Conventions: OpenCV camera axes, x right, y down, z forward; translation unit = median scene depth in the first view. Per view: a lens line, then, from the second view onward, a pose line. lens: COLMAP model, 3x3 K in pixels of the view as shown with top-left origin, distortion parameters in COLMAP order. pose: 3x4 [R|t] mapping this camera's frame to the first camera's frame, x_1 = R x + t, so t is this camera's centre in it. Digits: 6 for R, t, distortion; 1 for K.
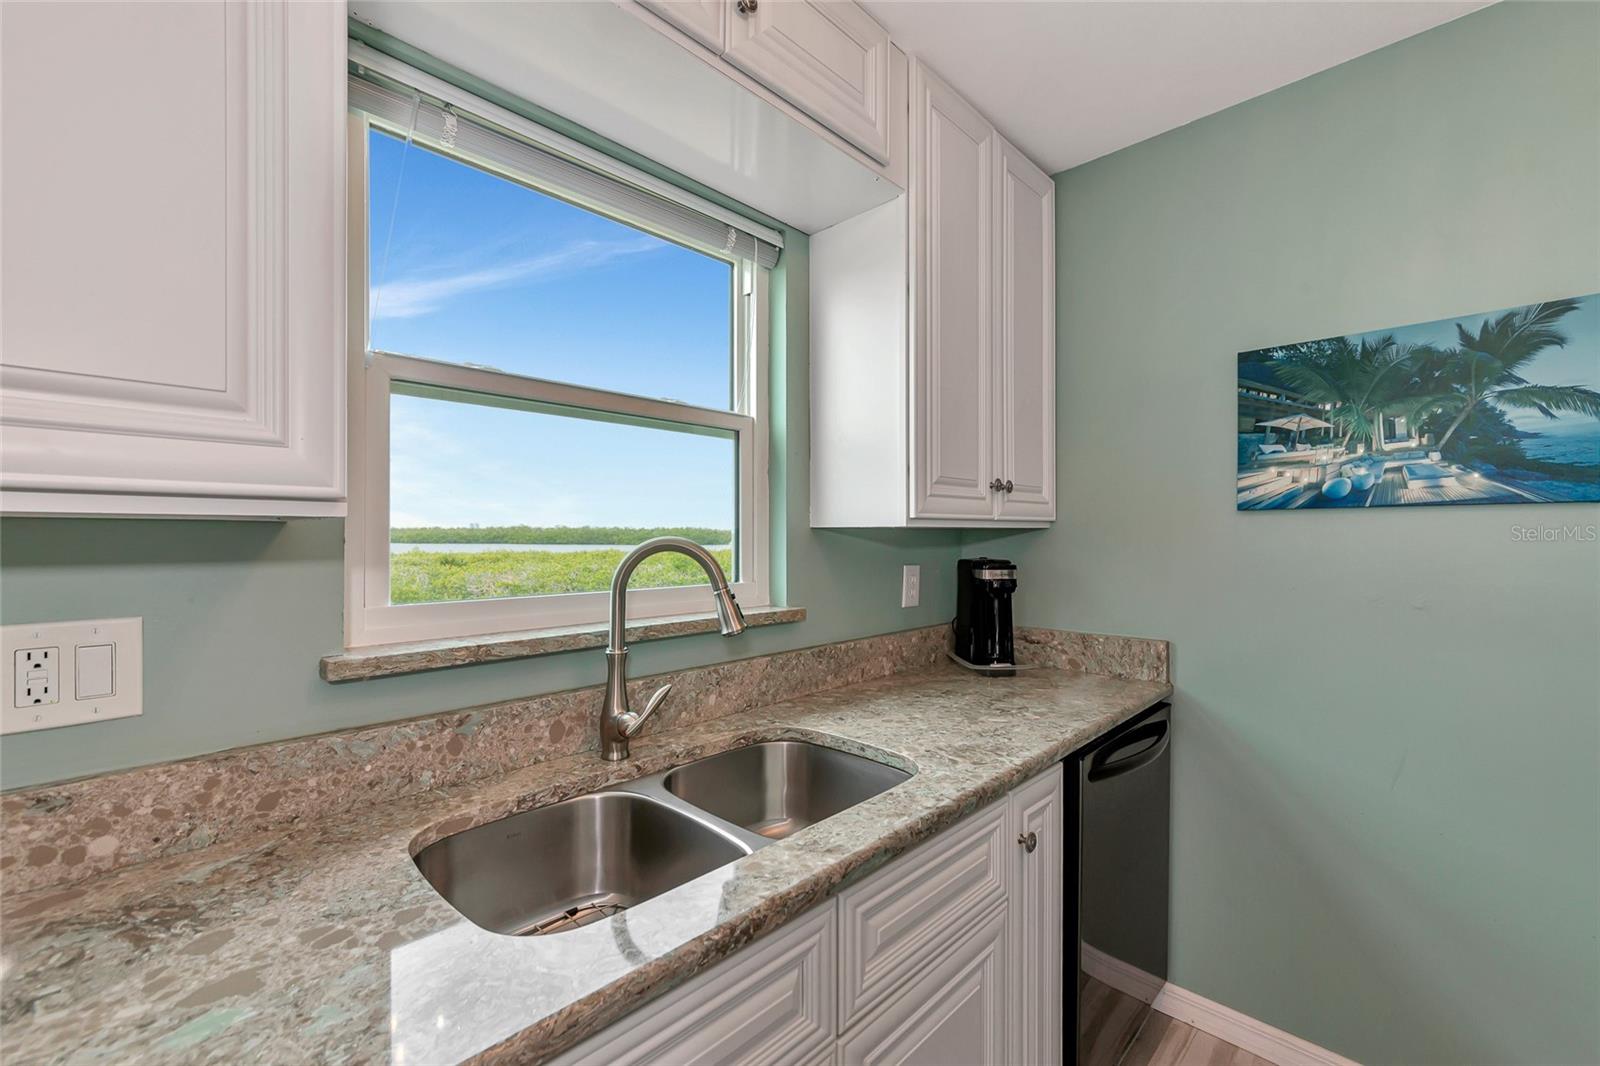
lens RADIAL K [[658.0, 0, 805.2], [0, 658.0, 536.8], [0, 0, 1]] dist [0.000557, -0.000203]
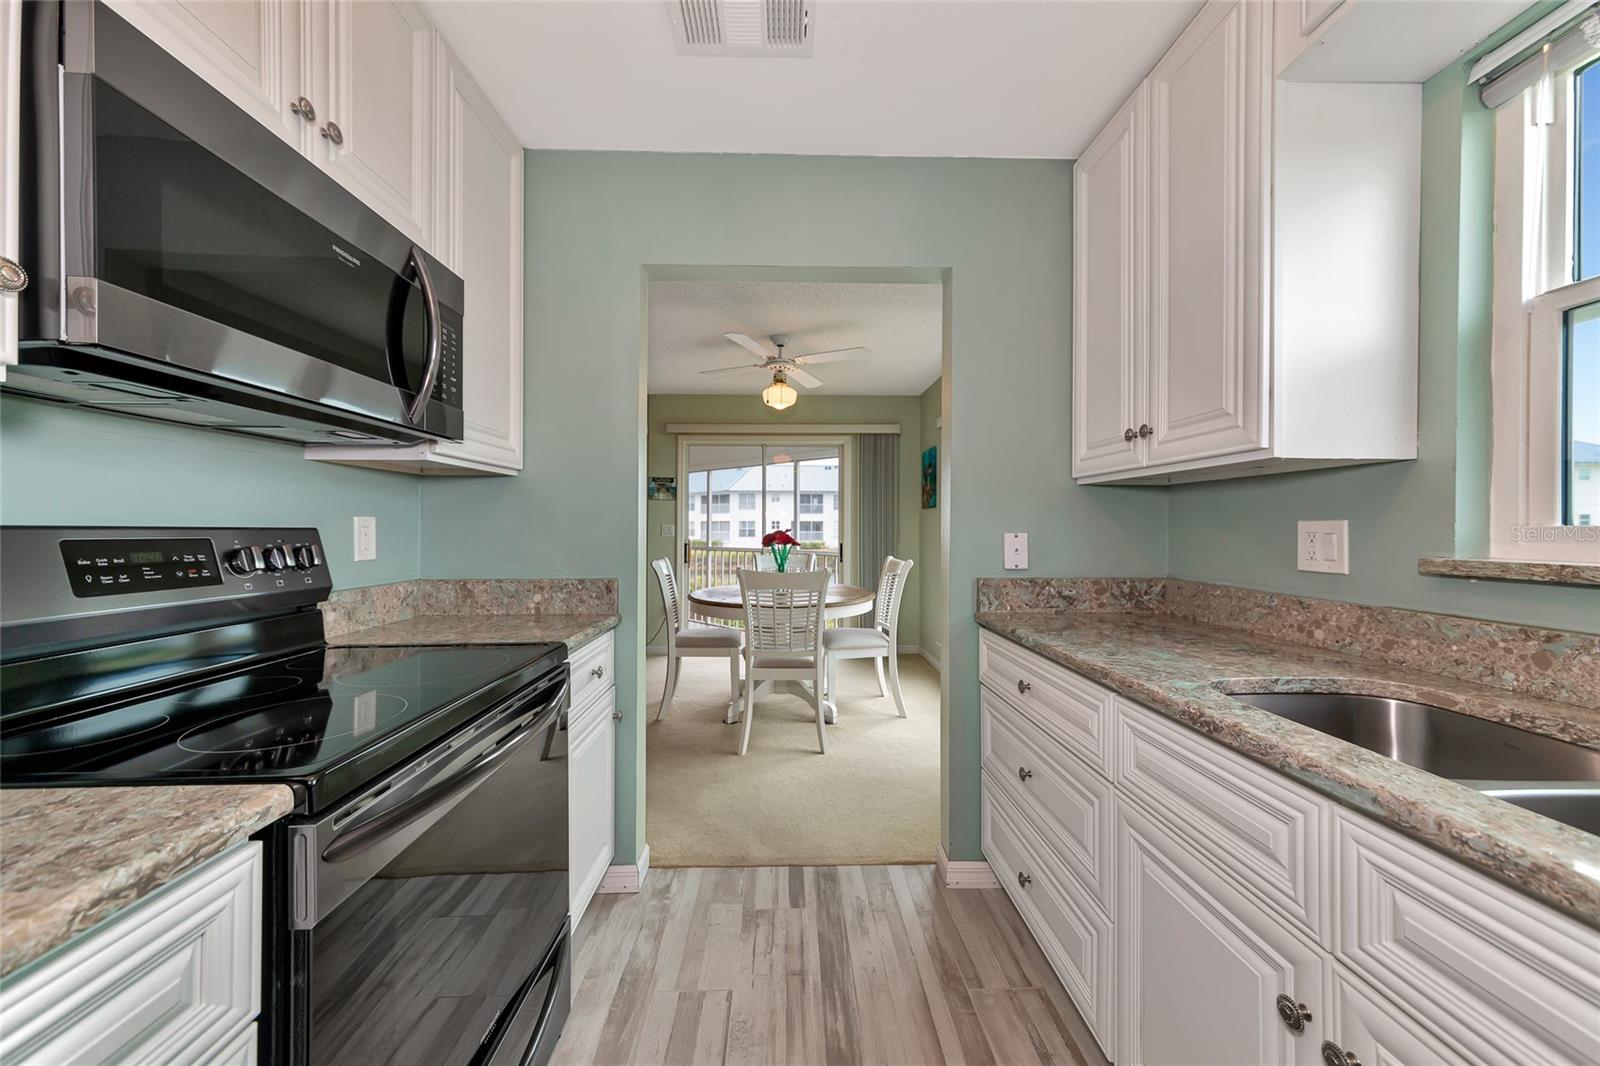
lens RADIAL K [[577.9, 0, 805.6], [0, 577.9, 526.7], [0, 0, 1]] dist [-0.001980, 0.002728]
pose [[-0.691199, -0.003792, -0.722655, 0.715562], [-0.004760, 0.999988, -0.000695, 0.090754], [0.722649, 0.002960, -0.691209, 0.624903]]
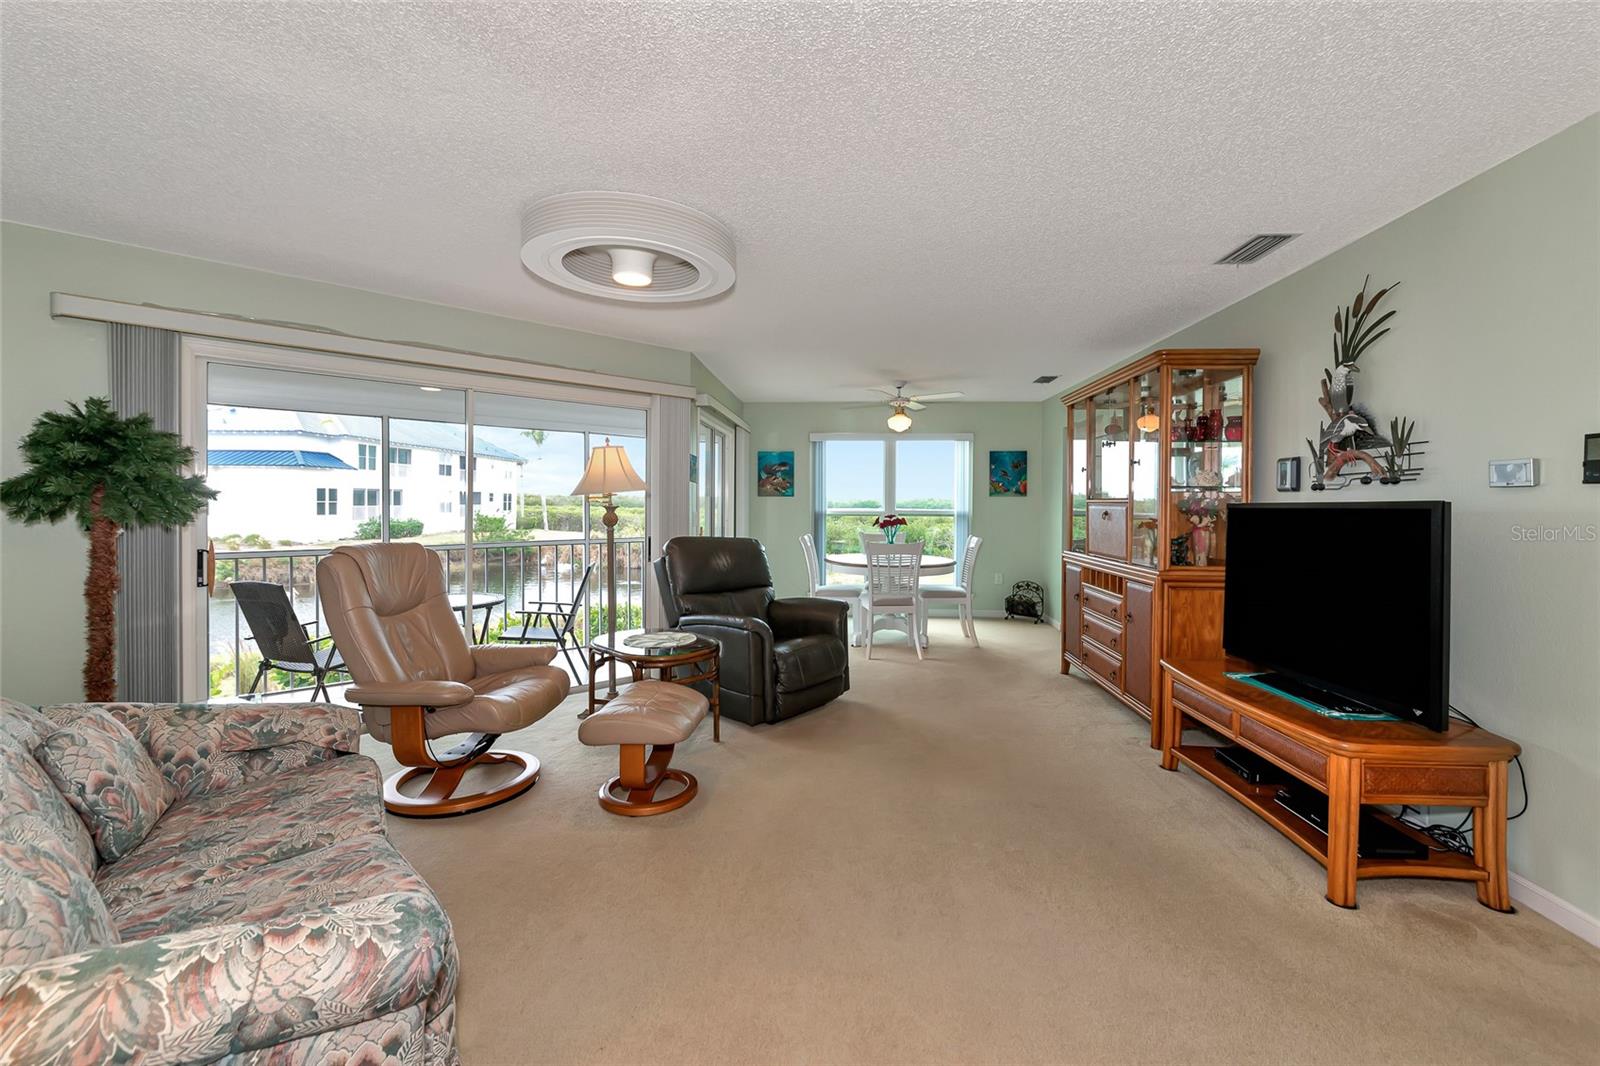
lens RADIAL K [[649.1, 0, 832.2], [0, 649.1, 502.2], [0, 0, 1]] dist [0.001301, 0.000012]
pose [[0.683006, -0.001255, -0.730411, 1.693268], [-0.005033, 0.999967, -0.006425, 0.050425], [0.730395, 0.008065, 0.682977, -4.584660]]
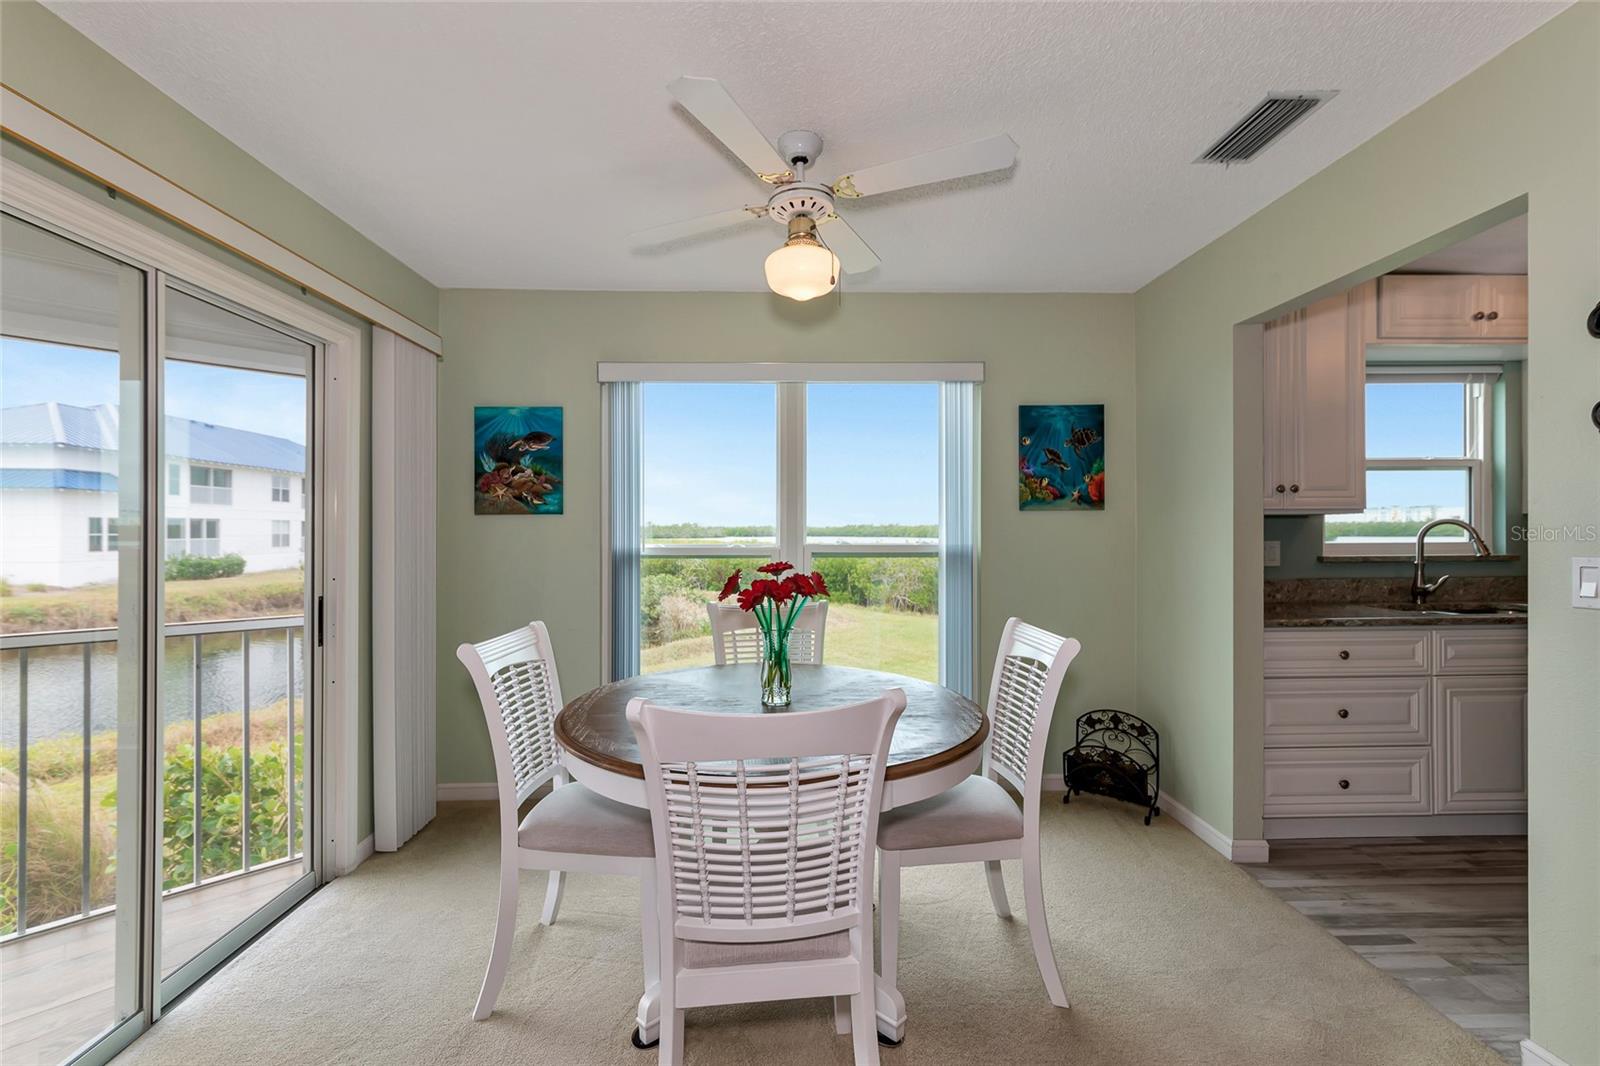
lens RADIAL K [[698.7, 0, 797.4], [0, 698.7, 531.0], [0, 0, 1]] dist [0.003642, 0.000621]
pose [[0.722910, -0.006248, -0.690914, -0.132136], [0.004482, 0.999980, -0.004354, 0.043960], [0.690927, 0.000051, 0.722924, -2.396353]]
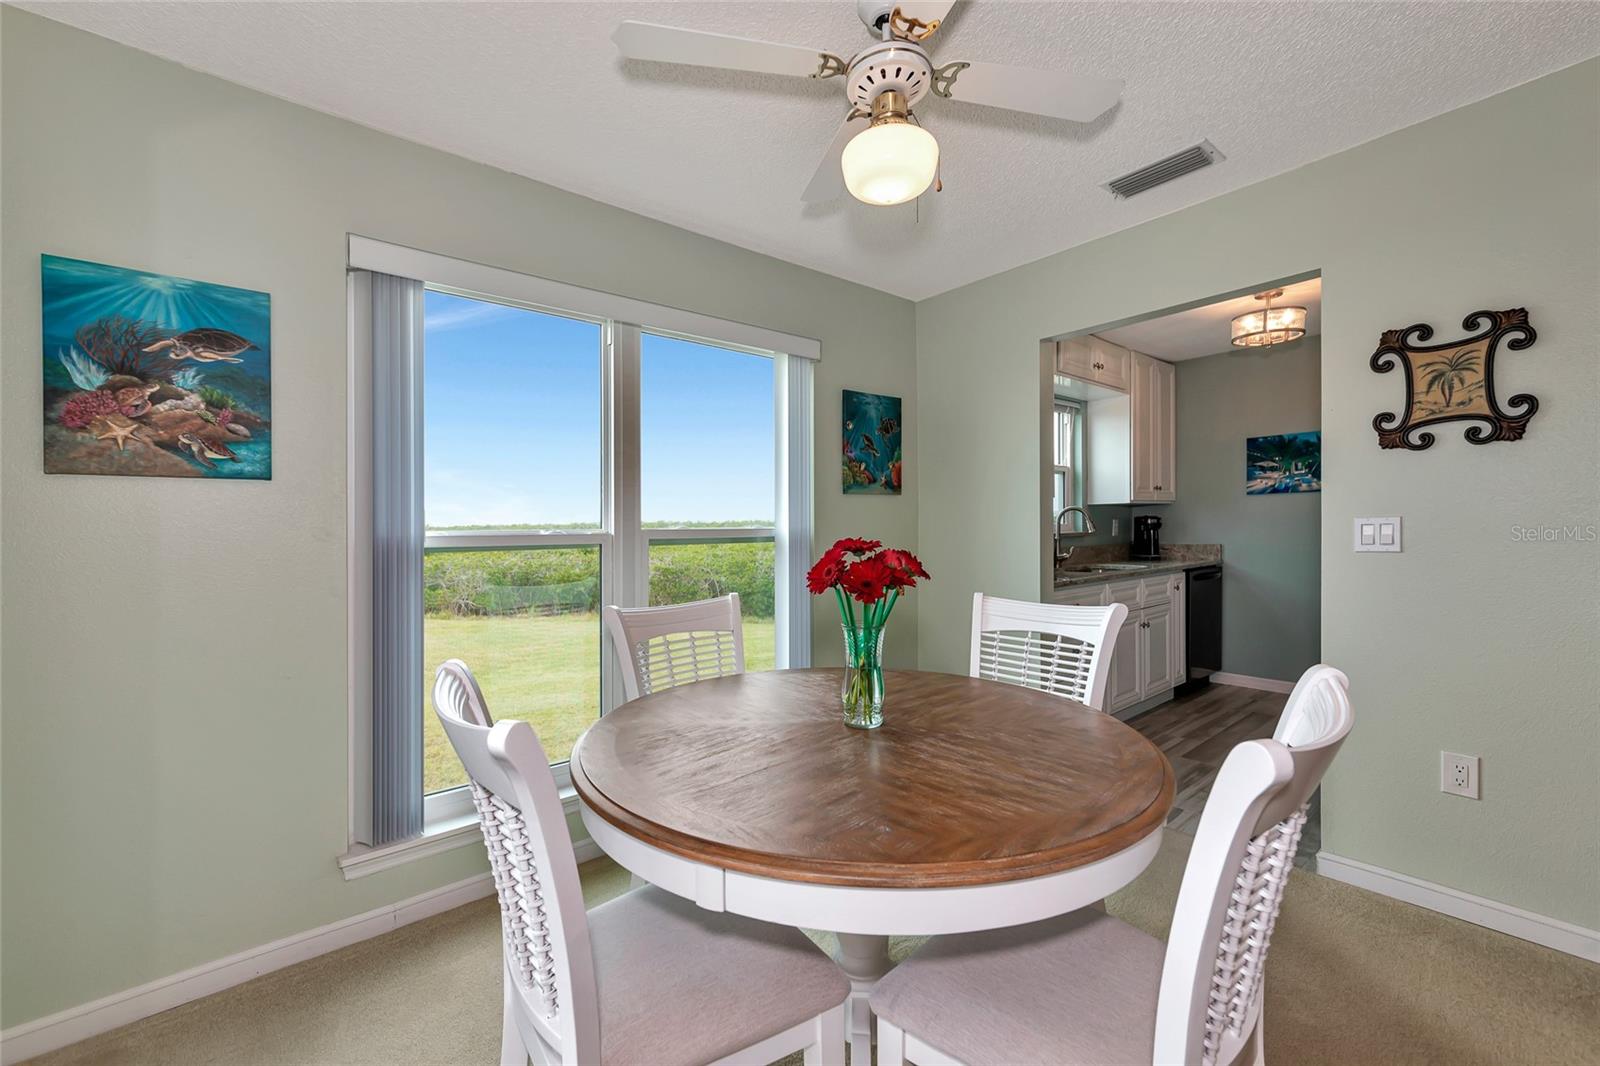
lens RADIAL K [[651.4, 0, 800.9], [0, 651.4, 530.3], [0, 0, 1]] dist [0.006018, 0.000547]
pose [[0.995110, -0.017987, -0.097118, -1.191972], [0.018298, 0.999830, 0.002314, 0.088251], [0.097060, -0.004080, 0.995270, -2.408659]]
